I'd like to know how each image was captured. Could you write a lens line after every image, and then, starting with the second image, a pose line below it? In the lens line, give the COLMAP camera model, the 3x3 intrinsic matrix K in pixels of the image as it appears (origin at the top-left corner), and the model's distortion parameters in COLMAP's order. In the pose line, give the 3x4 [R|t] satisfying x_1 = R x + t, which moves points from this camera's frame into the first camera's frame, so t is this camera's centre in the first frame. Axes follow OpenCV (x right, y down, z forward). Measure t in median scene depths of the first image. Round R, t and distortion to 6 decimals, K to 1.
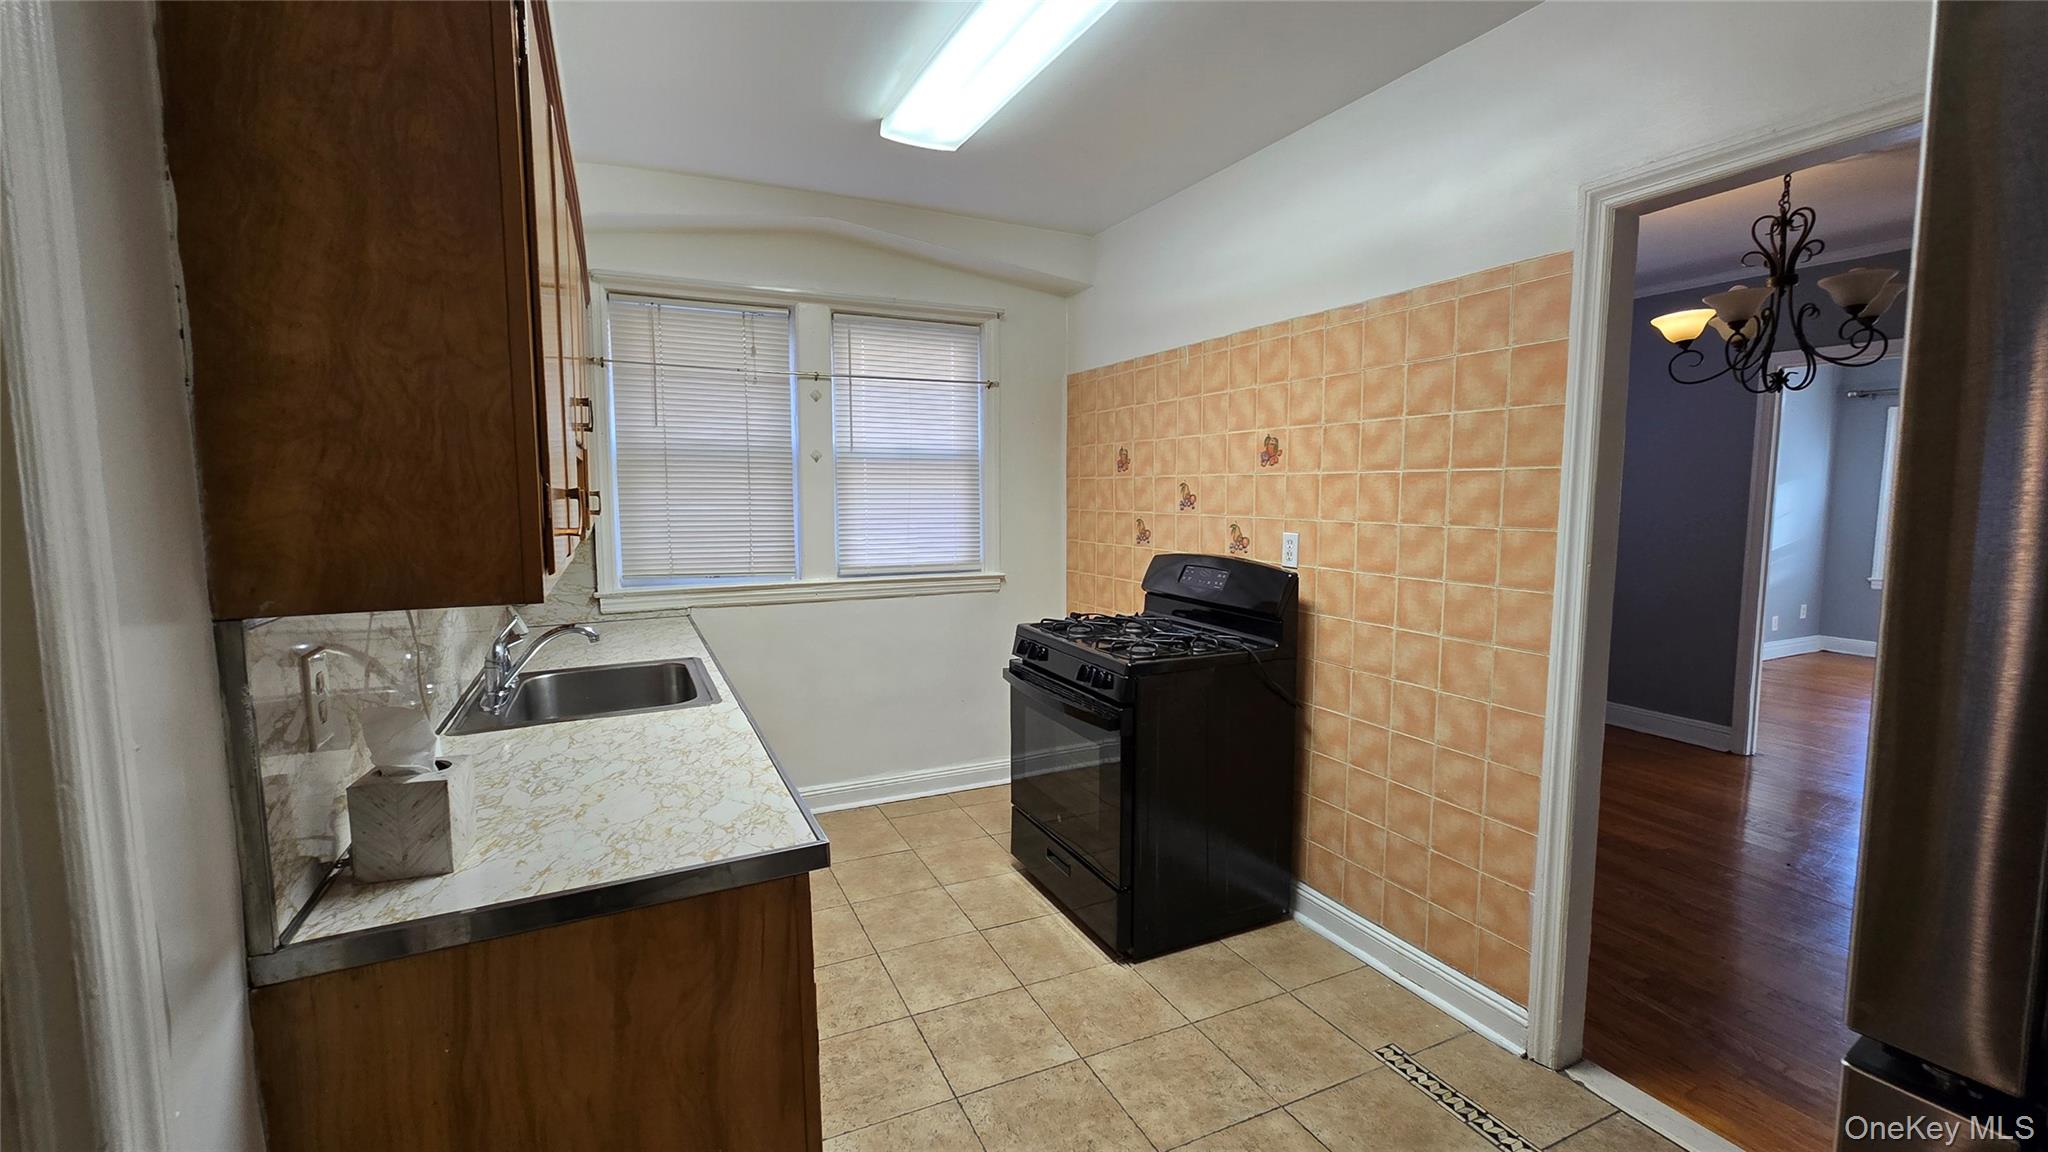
lens RADIAL K [[837.1, 0, 1007.3], [0, 837.1, 570.2], [0, 0, 1]] dist [0.002074, 0.000599]
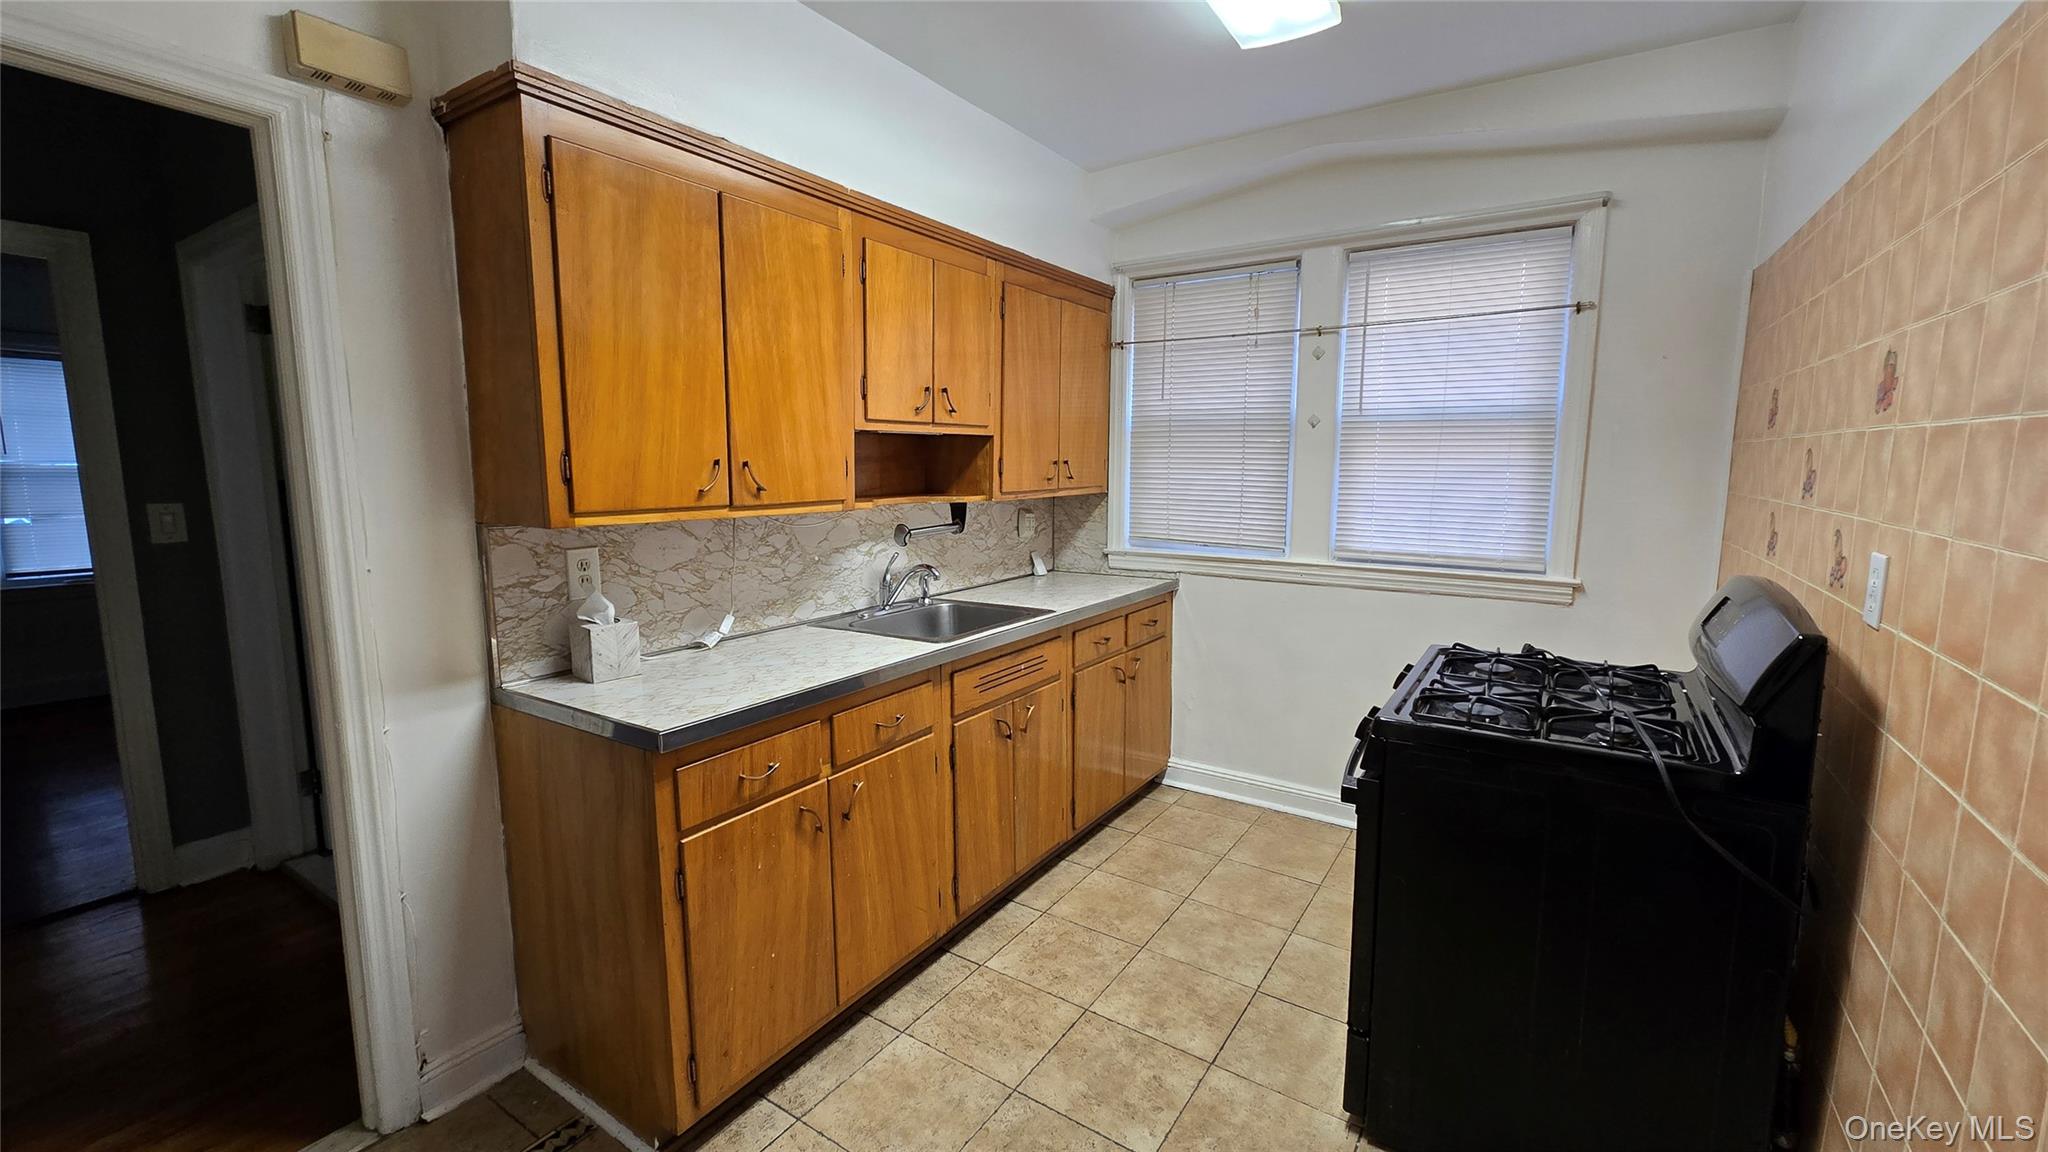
lens RADIAL K [[837.1, 0, 1007.3], [0, 837.1, 570.2], [0, 0, 1]] dist [0.002074, 0.000599]
pose [[0.514222, 0.115400, -0.849858, 0.394146], [-0.083429, 0.992938, 0.084348, -0.027745], [0.853590, 0.027529, 0.520218, 0.269800]]
